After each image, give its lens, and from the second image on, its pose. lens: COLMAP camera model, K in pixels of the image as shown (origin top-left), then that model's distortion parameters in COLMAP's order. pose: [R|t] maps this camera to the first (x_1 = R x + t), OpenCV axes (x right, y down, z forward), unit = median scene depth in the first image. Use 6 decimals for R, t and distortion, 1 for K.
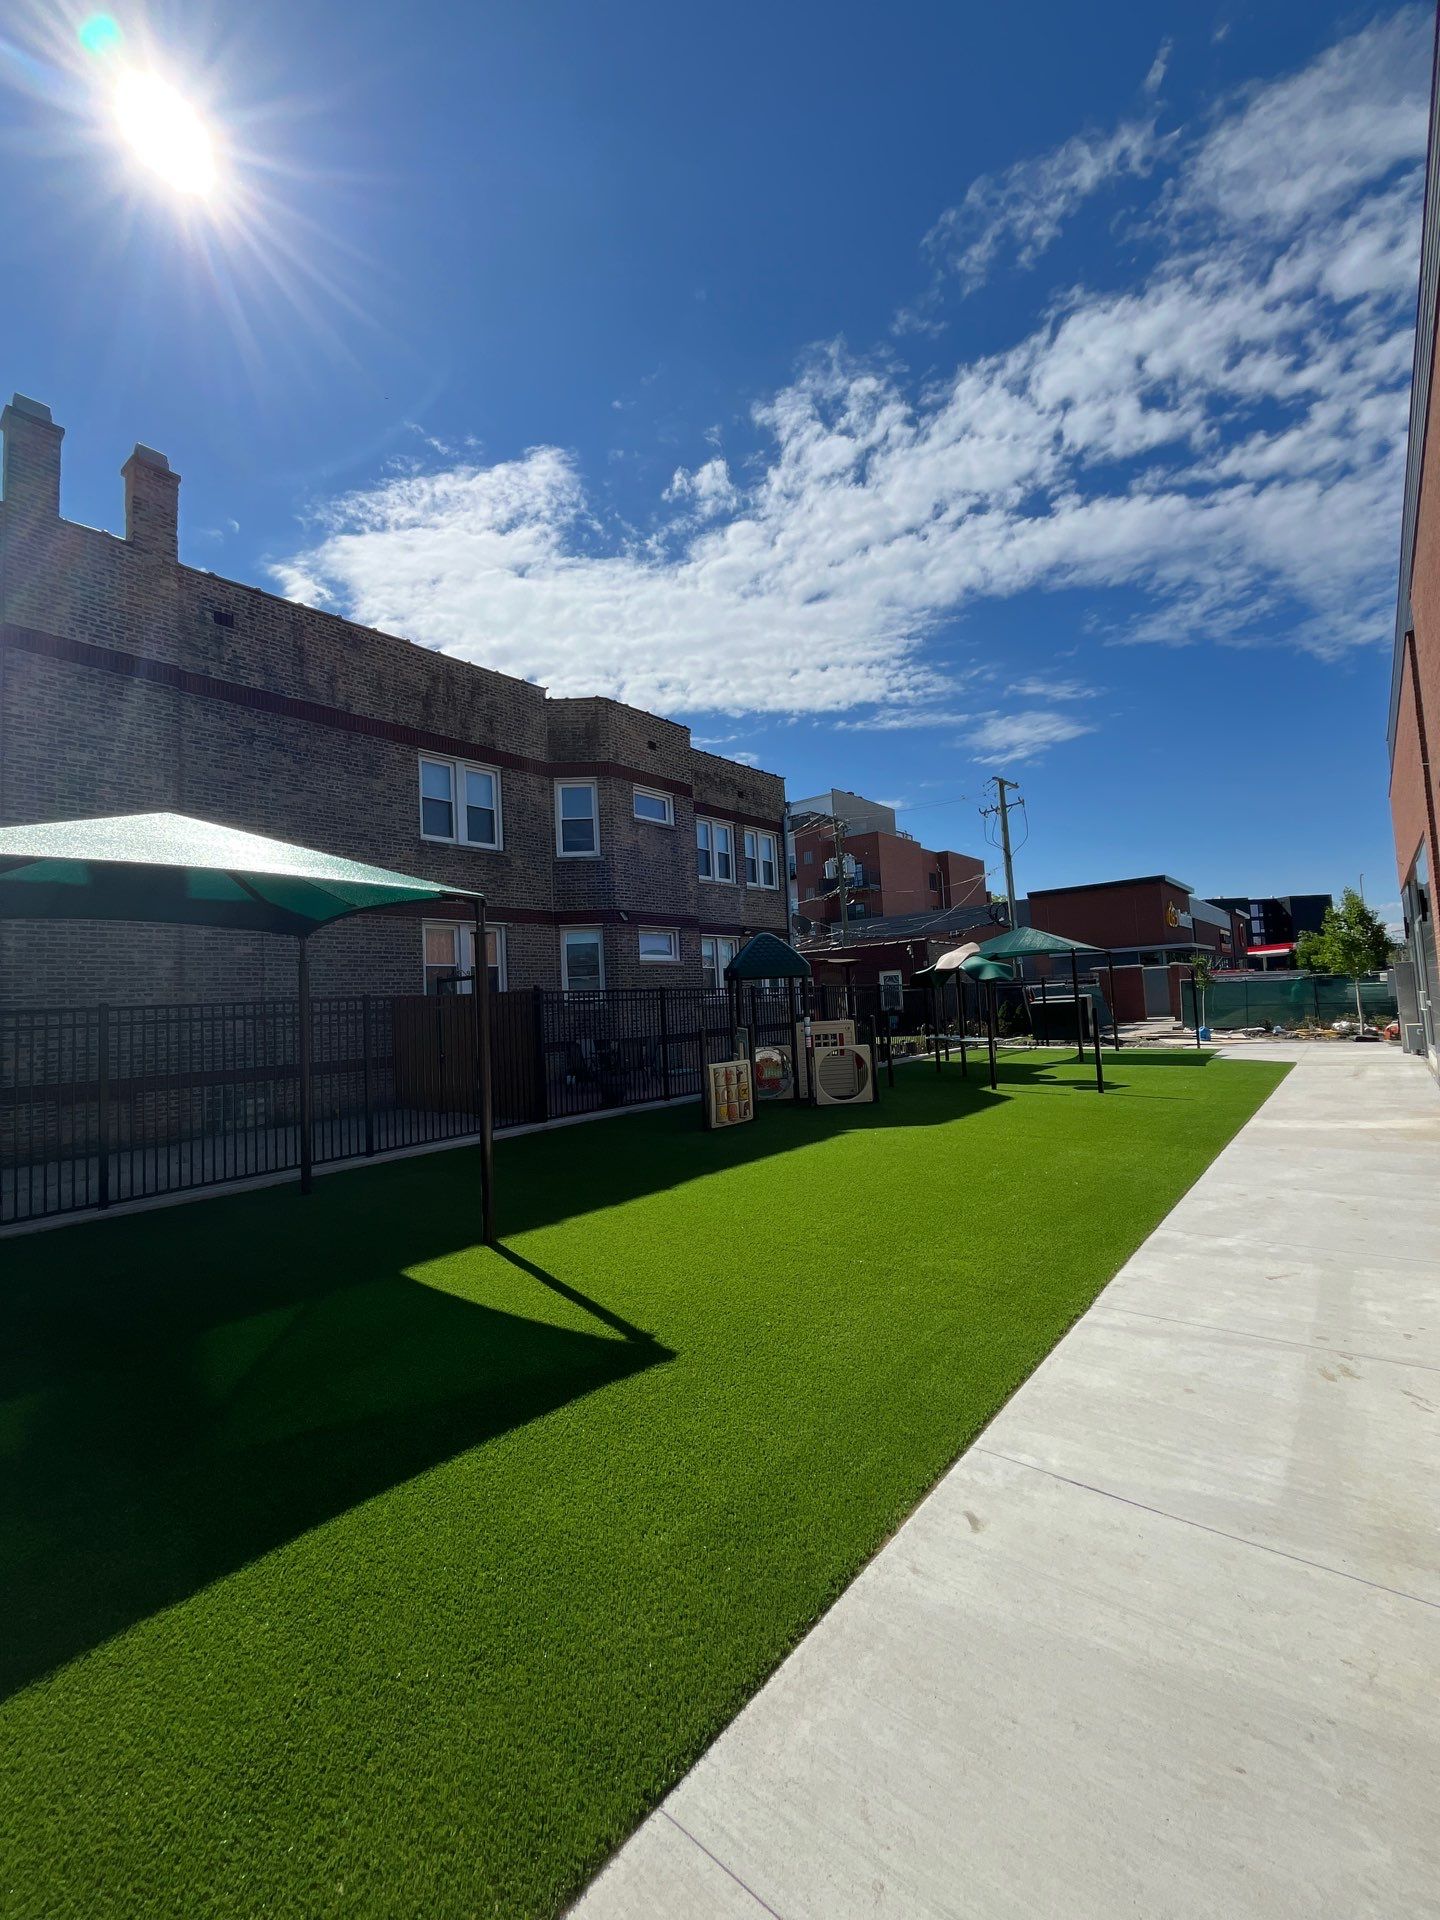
lens RADIAL K [[779.5, 0, 718.1], [0, 779.5, 963.1], [0, 0, 1]] dist [-0.003850, -0.000094]
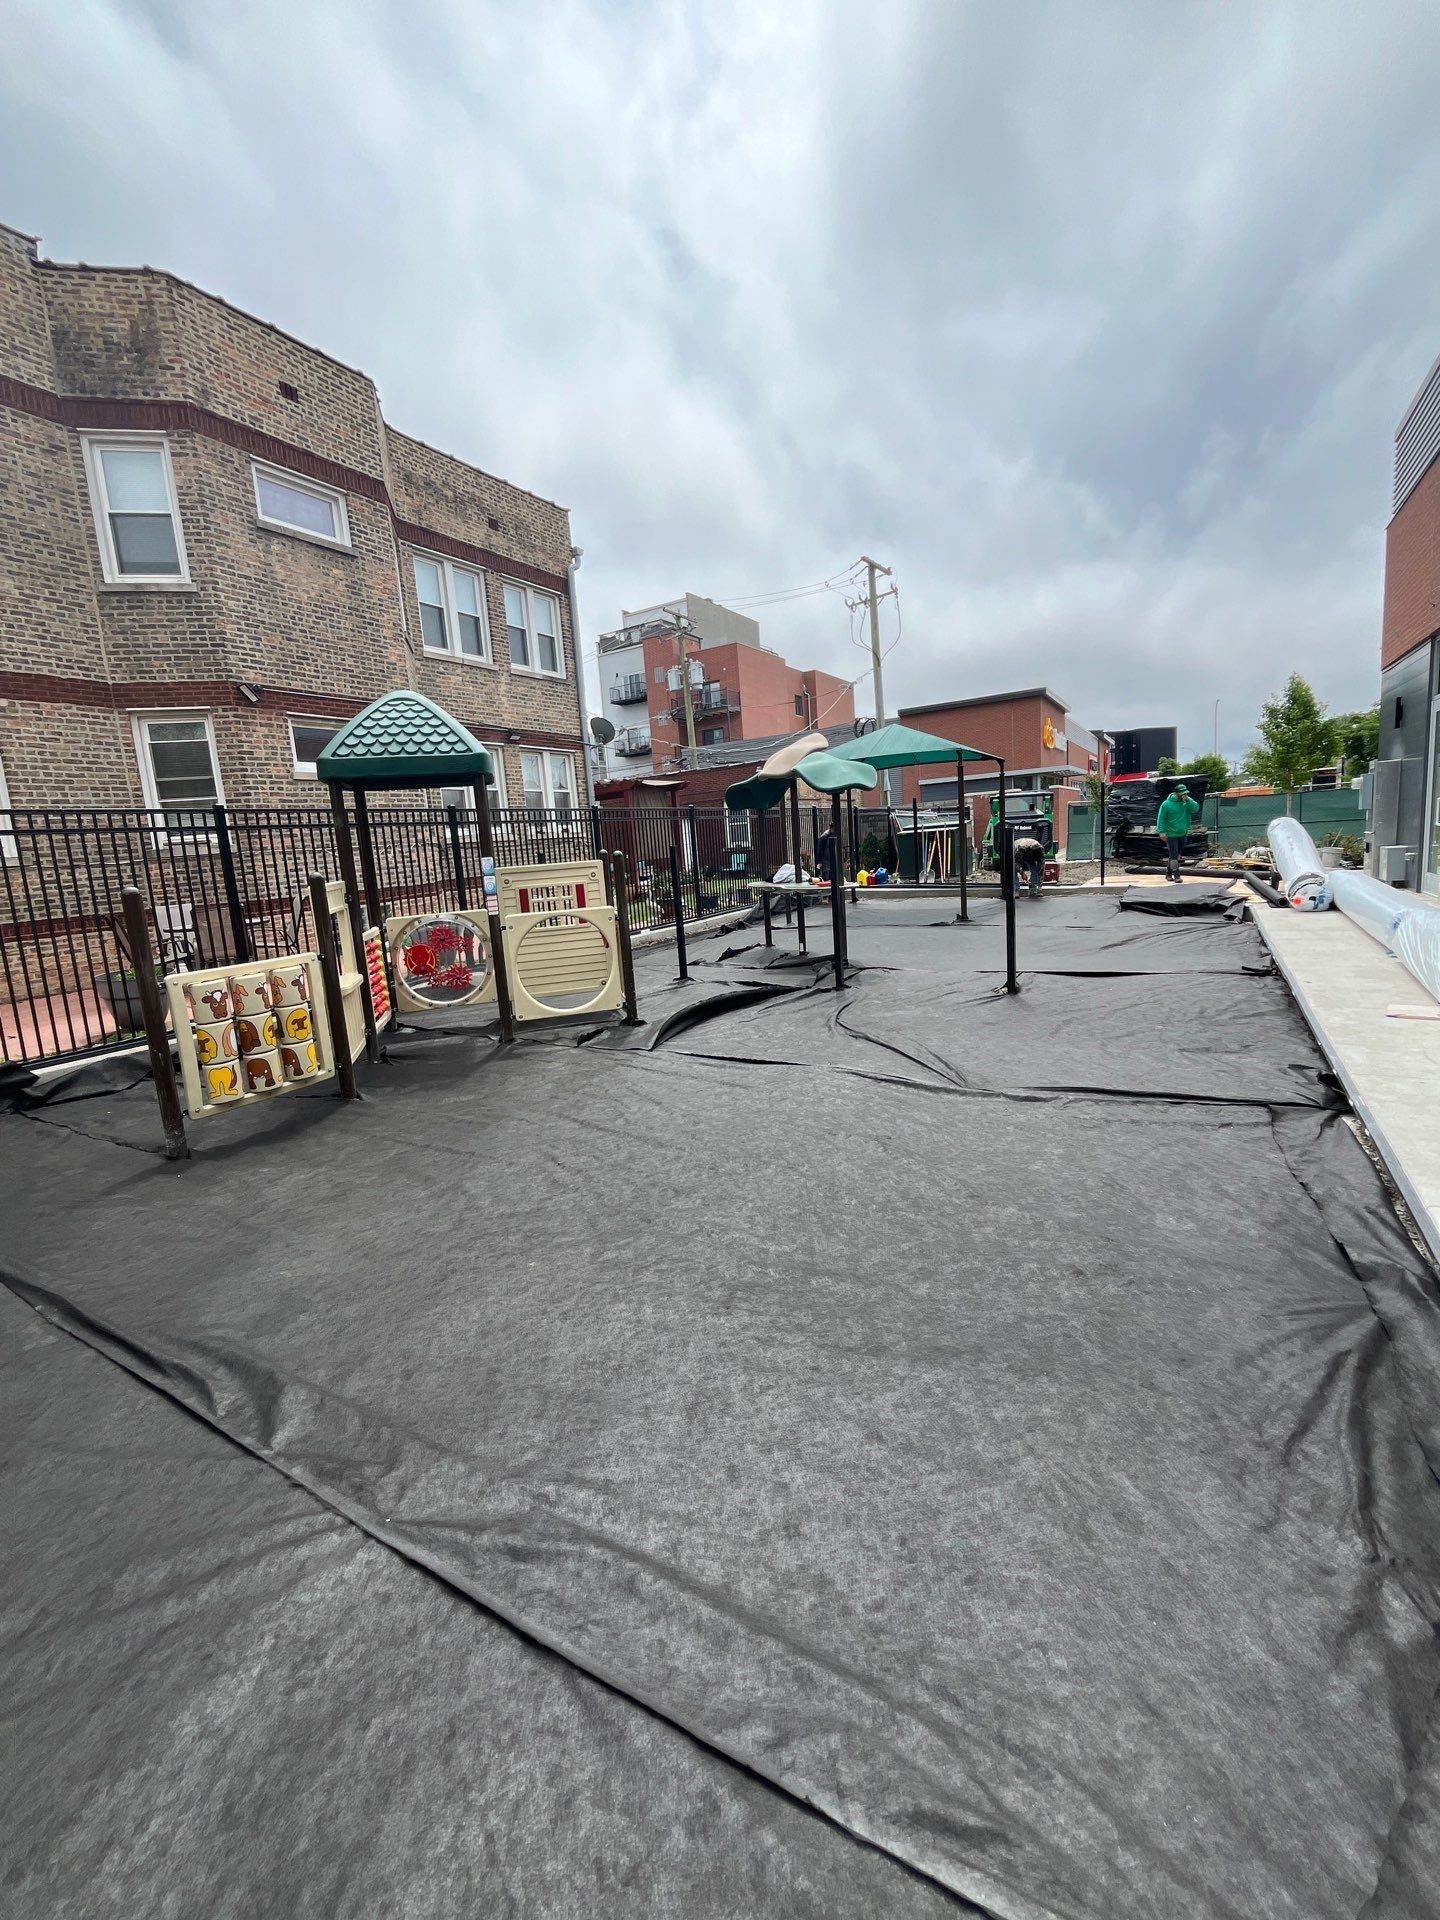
lens RADIAL K [[779.5, 0, 720.8], [0, 779.5, 956.1], [0, 0, 1]] dist [-0.003850, -0.000094]
pose [[0.986817, -0.044667, 0.155551, 0.131413], [0.013944, 0.981051, 0.193247, 0.025790], [-0.161235, -0.188531, 0.968741, 0.331039]]
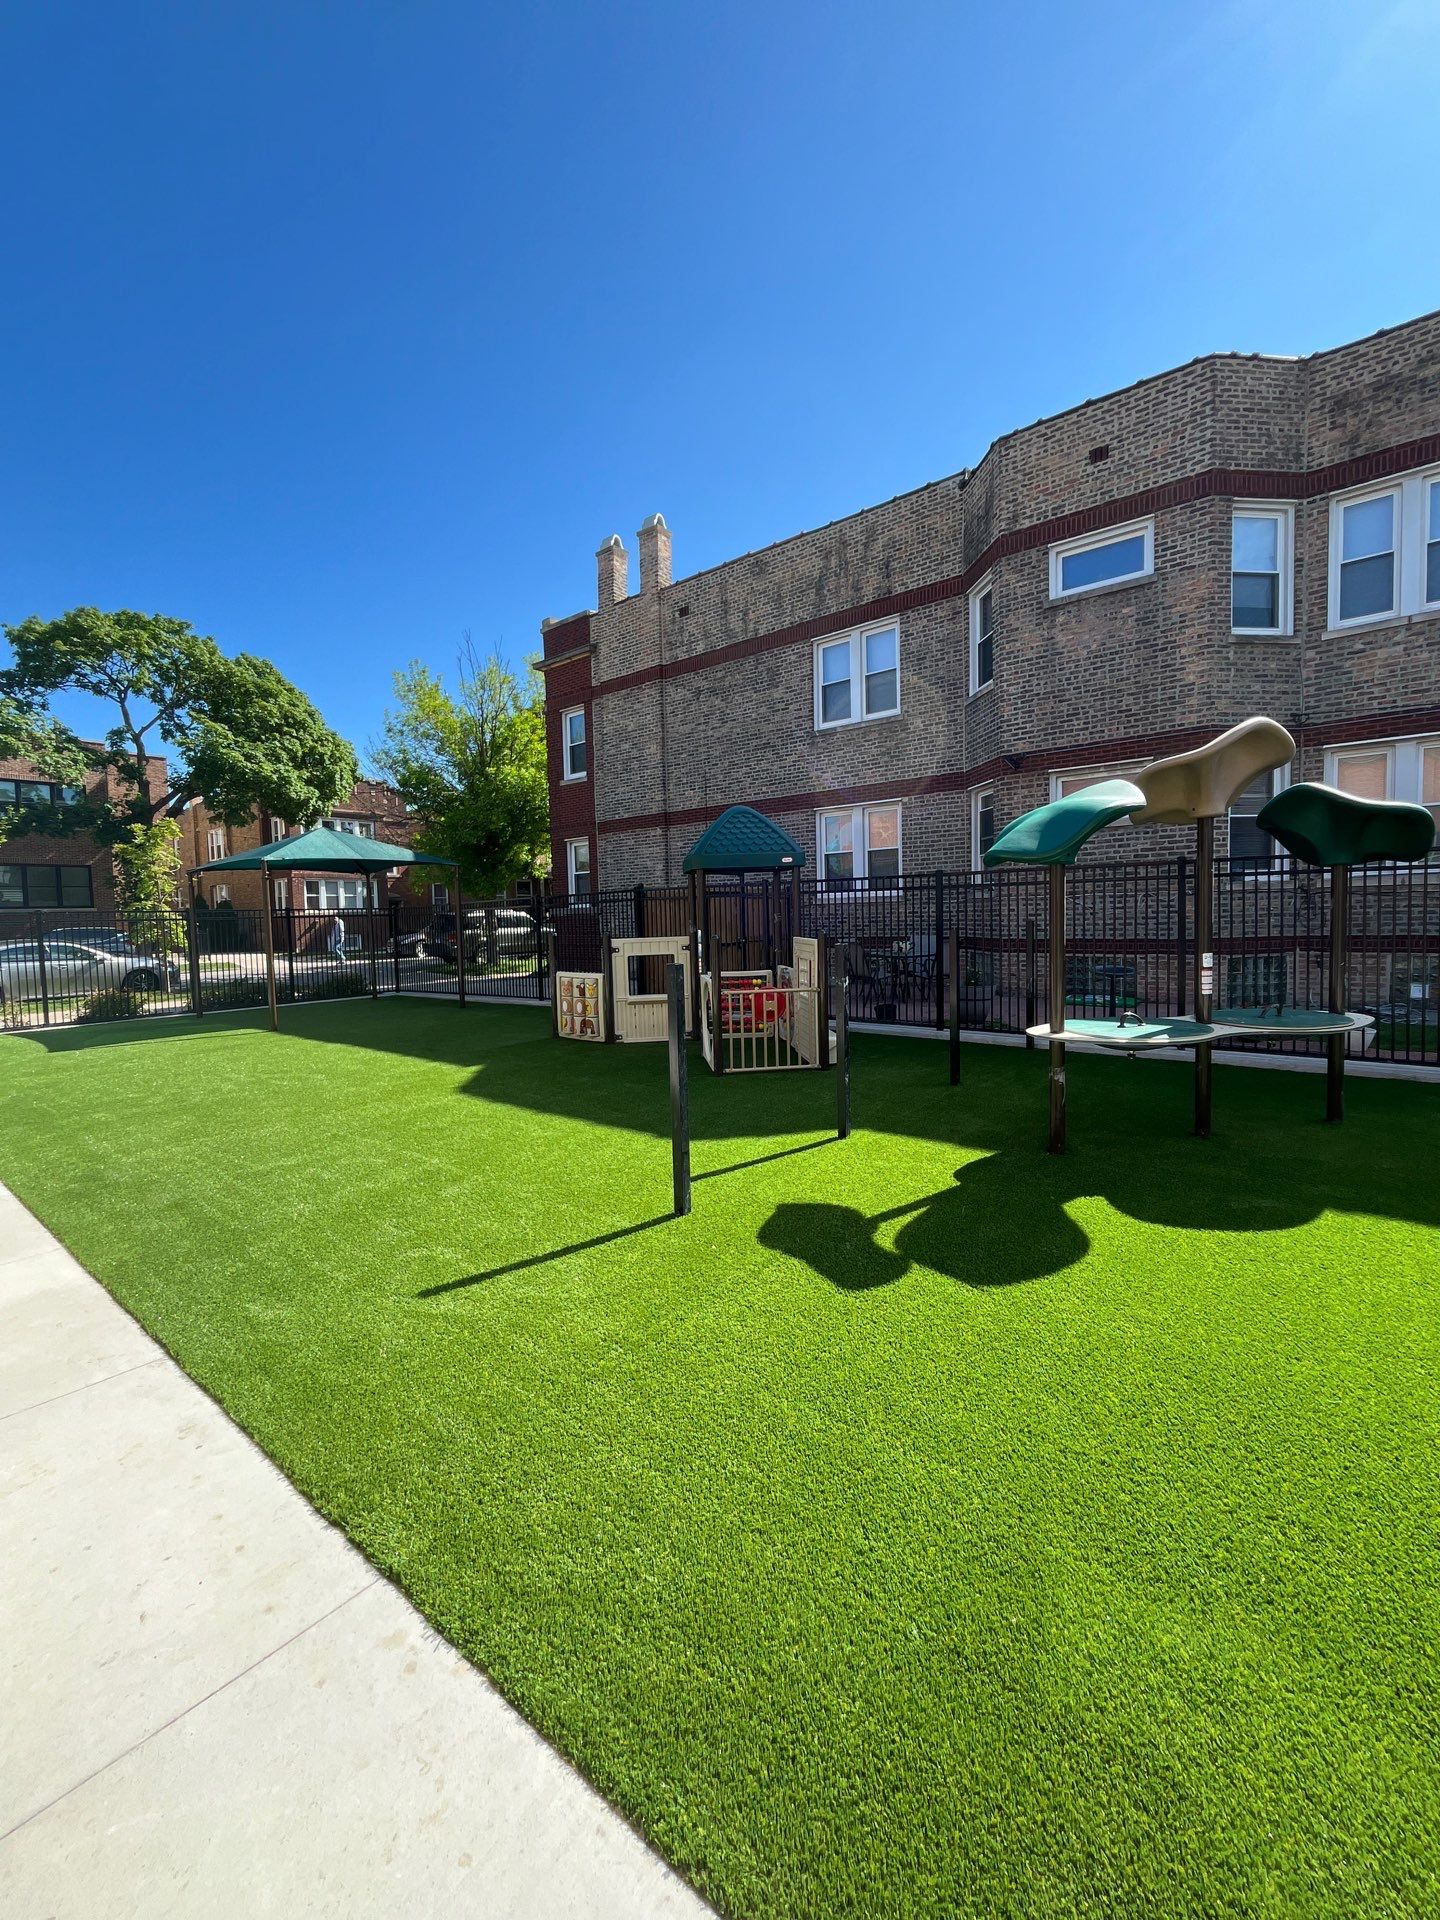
lens RADIAL K [[779.5, 0, 723.0], [0, 779.5, 956.1], [0, 0, 1]] dist [-0.003850, -0.000094]
pose [[0.025879, 0.102127, -0.994435, 0.571735], [0.079924, 0.991372, 0.103893, 0.016434], [0.996465, -0.082168, 0.017493, 0.716830]]
